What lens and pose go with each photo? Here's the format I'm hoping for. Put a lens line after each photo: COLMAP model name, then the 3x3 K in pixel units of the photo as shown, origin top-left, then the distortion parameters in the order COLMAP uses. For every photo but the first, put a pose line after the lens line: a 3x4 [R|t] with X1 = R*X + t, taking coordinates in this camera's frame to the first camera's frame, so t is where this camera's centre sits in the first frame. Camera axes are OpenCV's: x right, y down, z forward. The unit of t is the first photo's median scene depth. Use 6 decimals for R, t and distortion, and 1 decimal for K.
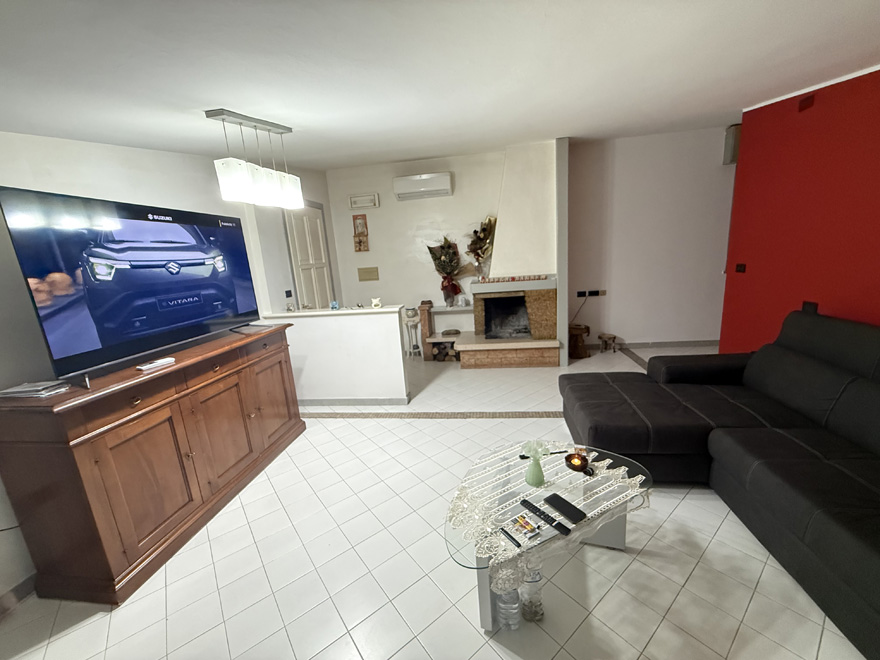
lens RADIAL K [[354.9, 0, 432.5], [0, 354.9, 331.7], [0, 0, 1]] dist [-0.000345, 0.000186]
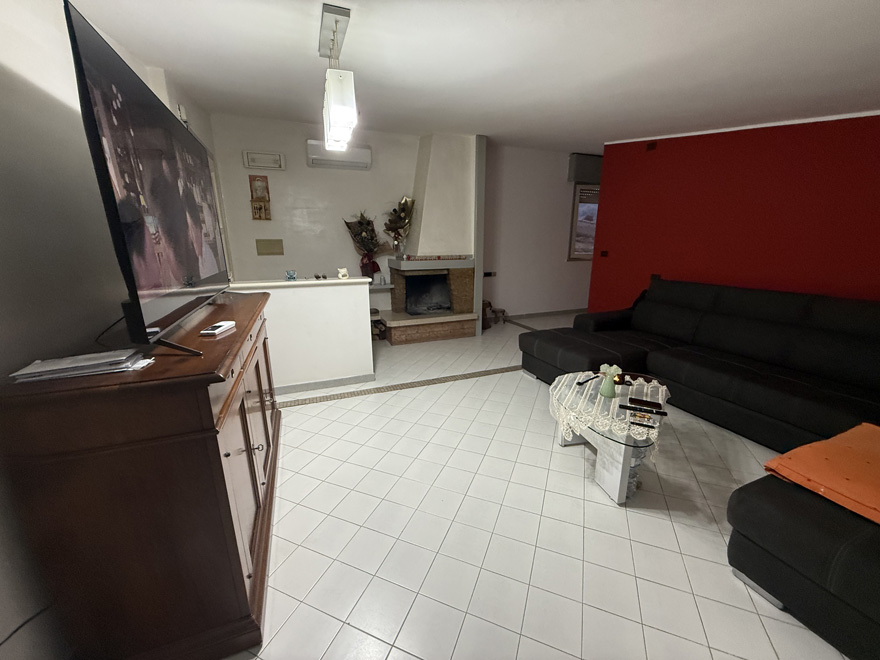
lens RADIAL K [[354.9, 0, 438.8], [0, 354.9, 330.6], [0, 0, 1]] dist [-0.000345, 0.000186]
pose [[0.864212, -0.056733, 0.499918, -0.328444], [0.049151, 0.998389, 0.028335, 0.042633], [-0.500721, 0.000085, 0.865609, 0.064217]]
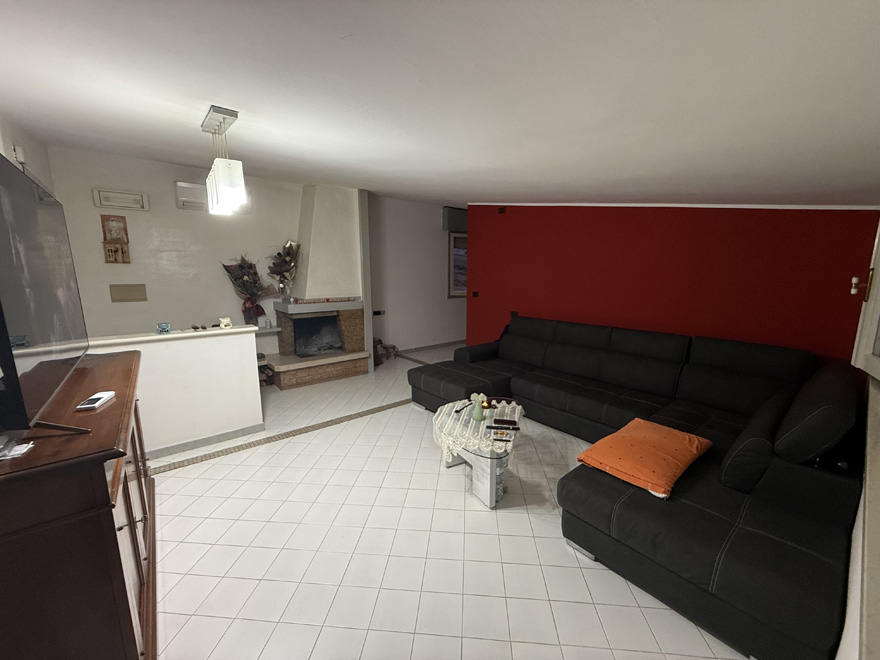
lens RADIAL K [[354.9, 0, 440.1], [0, 354.9, 330.5], [0, 0, 1]] dist [-0.000345, 0.000186]
pose [[0.673738, -0.049946, 0.737281, -0.363324], [0.110766, 0.993267, -0.033932, 0.022680], [-0.730622, 0.104527, 0.674734, 0.000529]]
